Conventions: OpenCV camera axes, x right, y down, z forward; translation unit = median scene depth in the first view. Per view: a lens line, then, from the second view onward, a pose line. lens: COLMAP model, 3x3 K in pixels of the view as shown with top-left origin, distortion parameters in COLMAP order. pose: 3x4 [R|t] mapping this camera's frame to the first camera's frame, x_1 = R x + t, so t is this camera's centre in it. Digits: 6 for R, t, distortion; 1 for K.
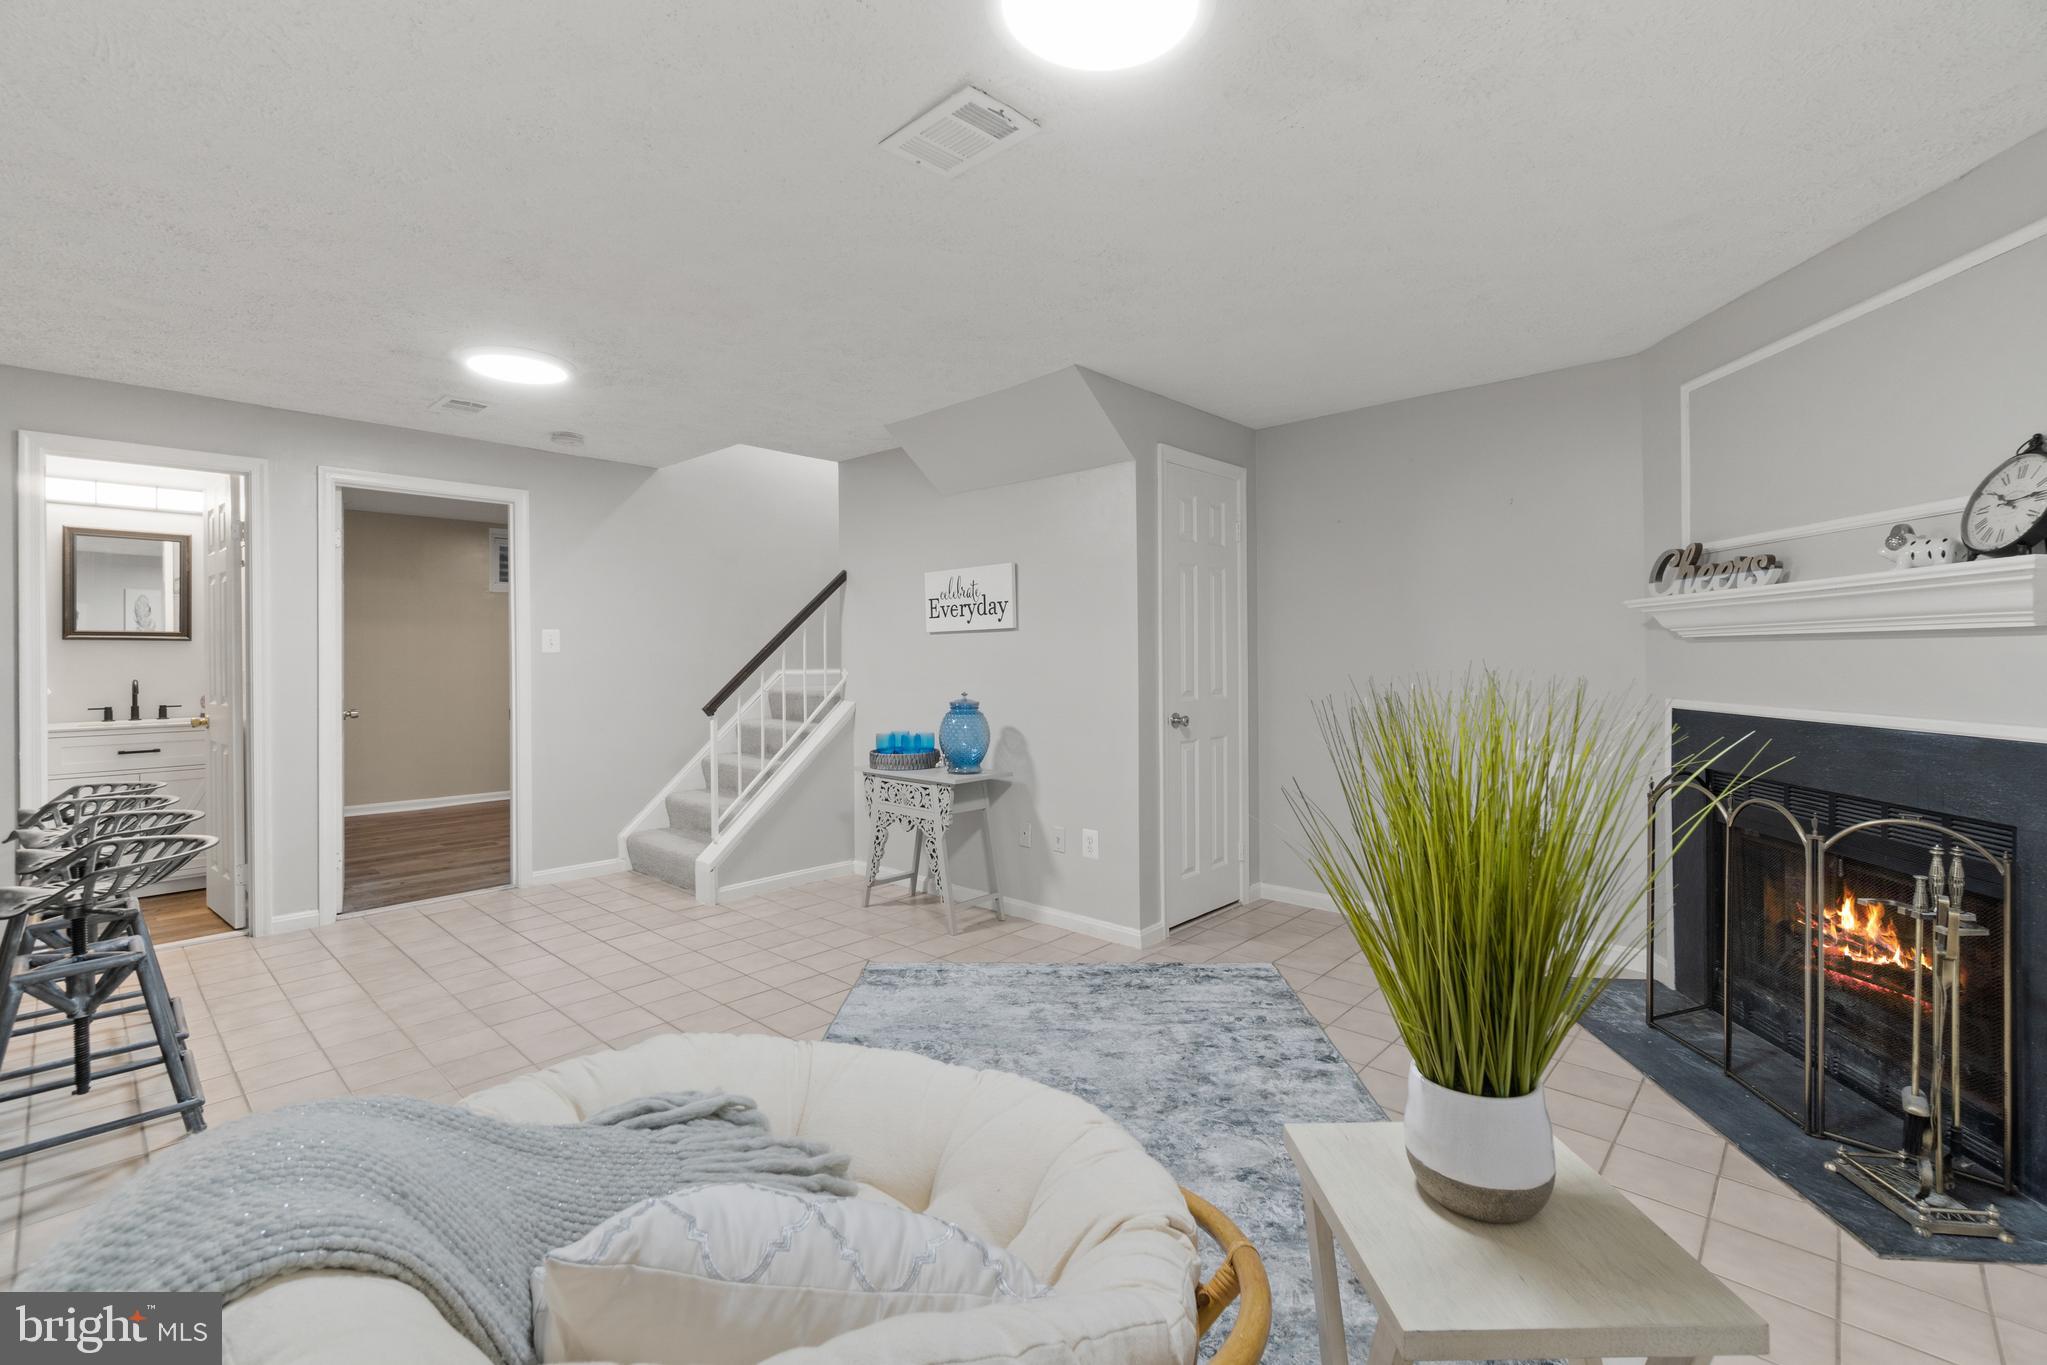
lens RADIAL K [[892.2, 0, 1019.1], [0, 892.2, 663.4], [0, 0, 1]] dist [0.003058, -0.001181]
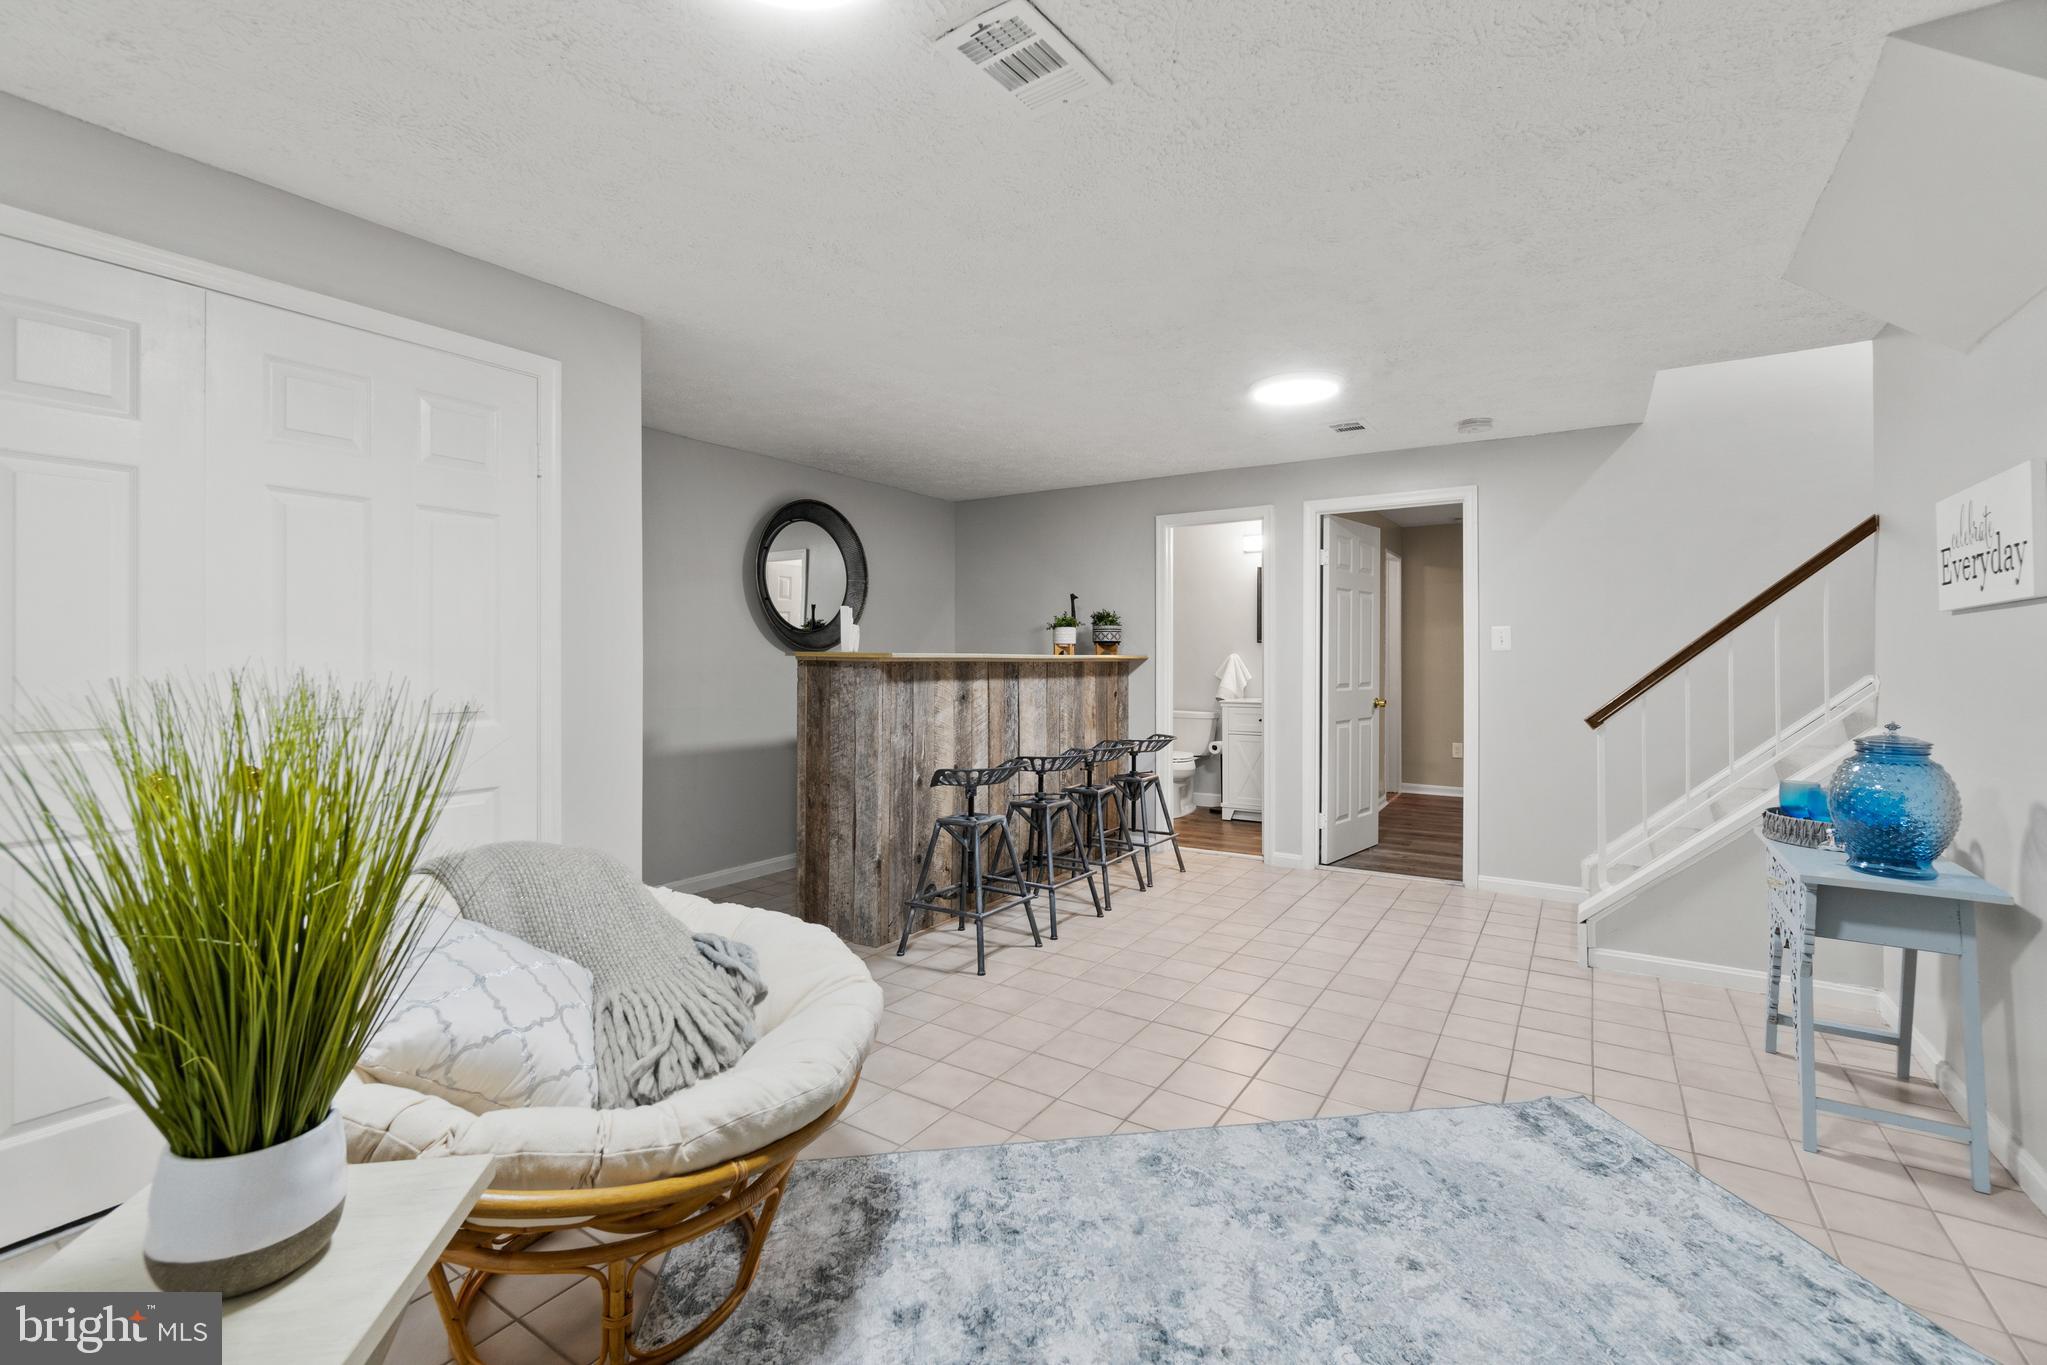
lens RADIAL K [[892.2, 0, 1024.9], [0, 892.2, 661.9], [0, 0, 1]] dist [0.003058, -0.001181]
pose [[0.169629, 0.011117, -0.985445, 0.374992], [-0.008820, 0.999913, 0.009762, -0.004732], [0.985468, 0.007036, 0.169713, 0.392502]]
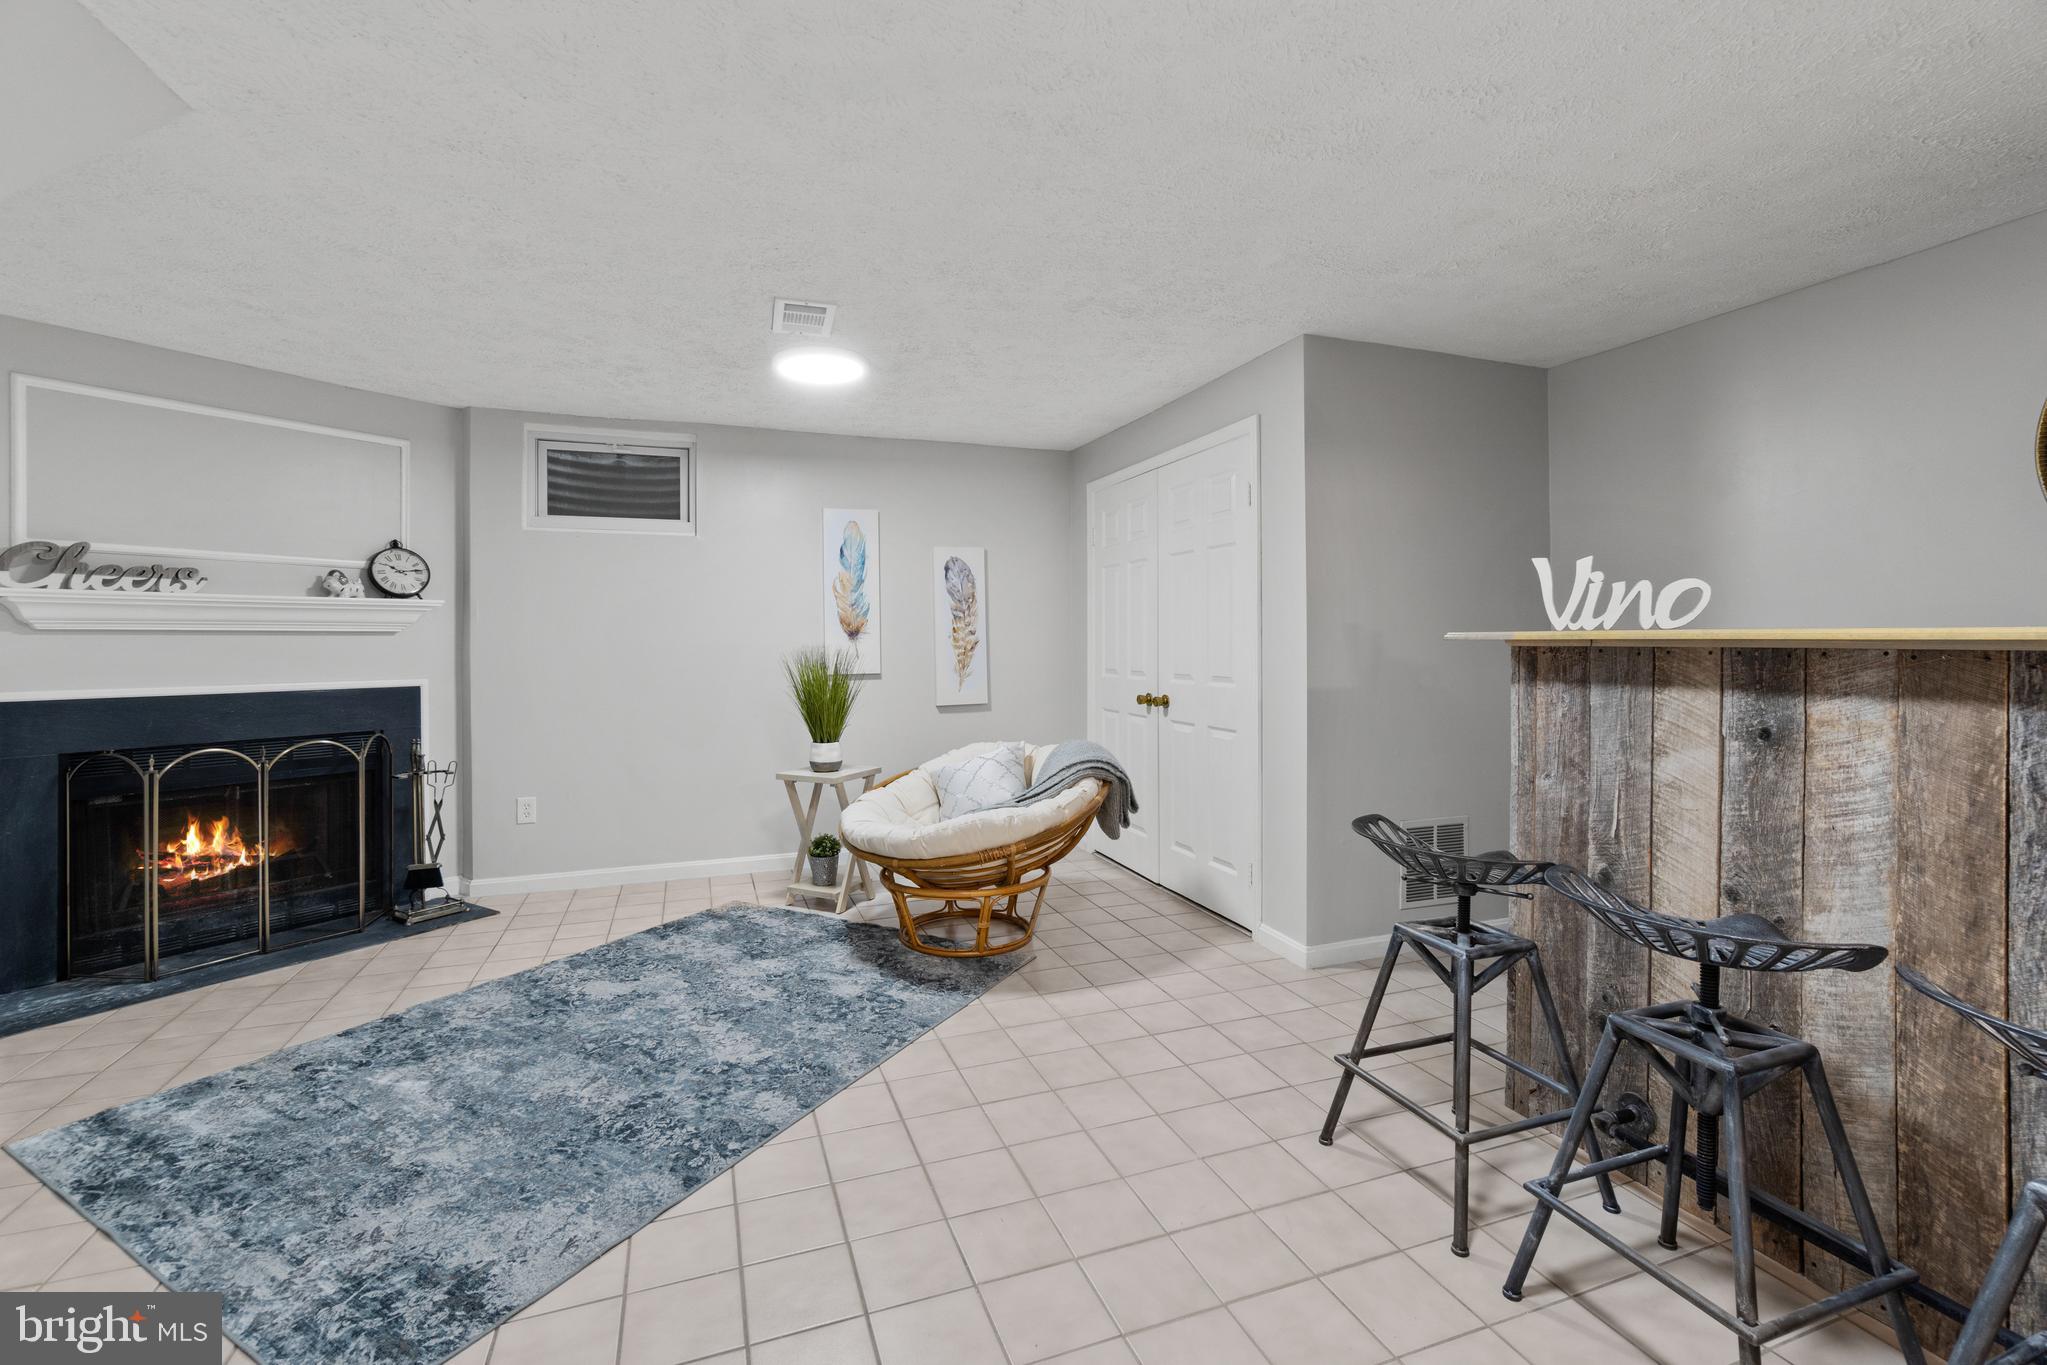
lens RADIAL K [[892.2, 0, 1019.3], [0, 892.2, 646.3], [0, 0, 1]] dist [0.003058, -0.001181]
pose [[-0.885883, 0.009073, 0.463820, -0.529858], [0.010780, 0.999941, 0.001028, 0.000346], [-0.463784, 0.005911, -0.885929, 1.040447]]
